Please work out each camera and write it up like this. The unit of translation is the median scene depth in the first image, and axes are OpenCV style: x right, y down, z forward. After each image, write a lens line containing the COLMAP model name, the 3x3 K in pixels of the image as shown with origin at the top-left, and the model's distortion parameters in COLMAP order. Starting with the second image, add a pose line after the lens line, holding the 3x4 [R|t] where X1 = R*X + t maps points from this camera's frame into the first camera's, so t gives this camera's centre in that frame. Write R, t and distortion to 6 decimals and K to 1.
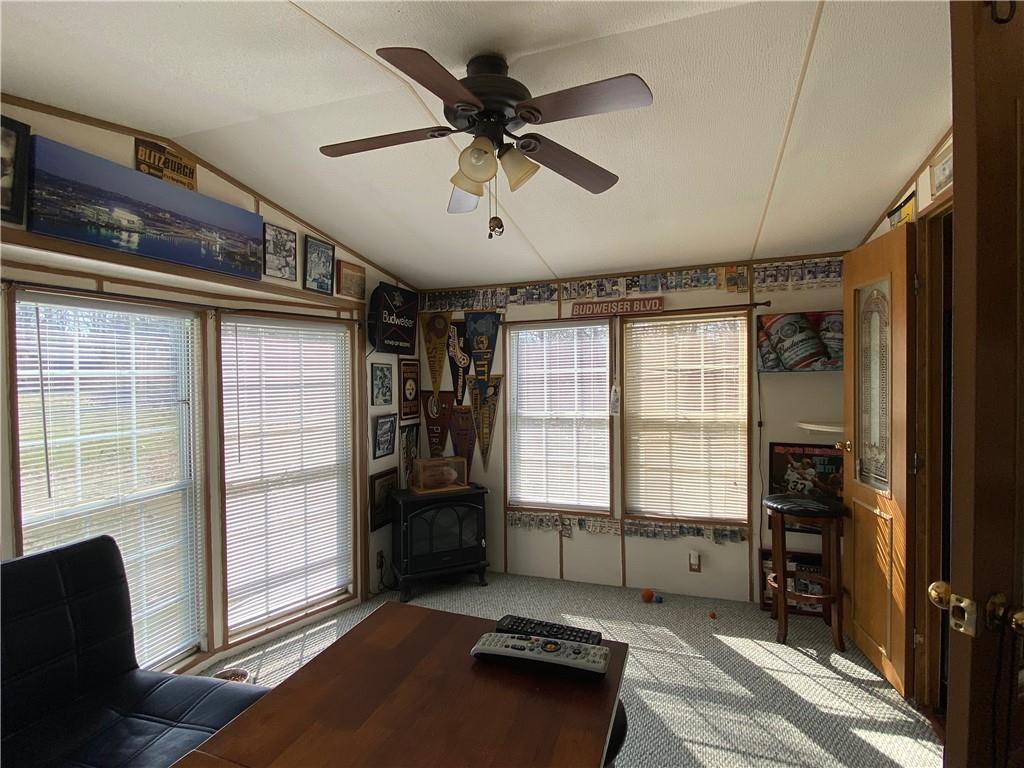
lens RADIAL K [[512.2, 0, 517.7], [0, 512.2, 384.8], [0, 0, 1]] dist [0.070149, -0.068027]
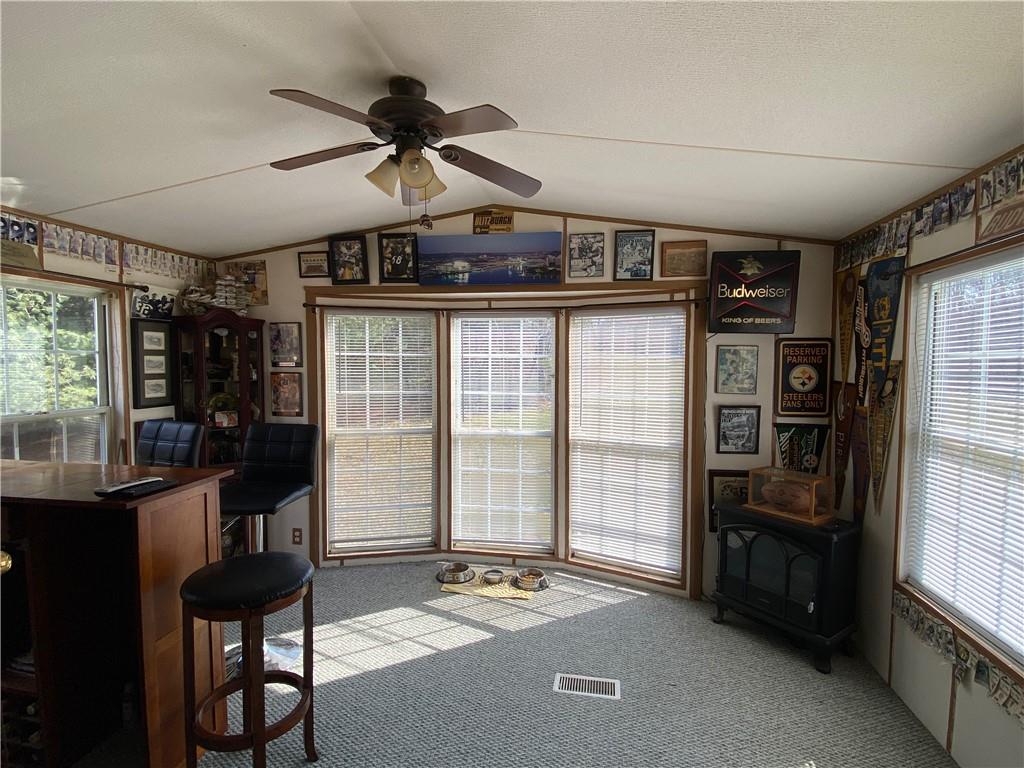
lens RADIAL K [[512.2, 0, 517.7], [0, 512.2, 384.8], [0, 0, 1]] dist [0.070149, -0.068027]
pose [[0.154361, 0.060466, -0.986163, 0.584969], [-0.025362, 0.998039, 0.057225, -0.017514], [0.987689, 0.016178, 0.155592, 0.555079]]
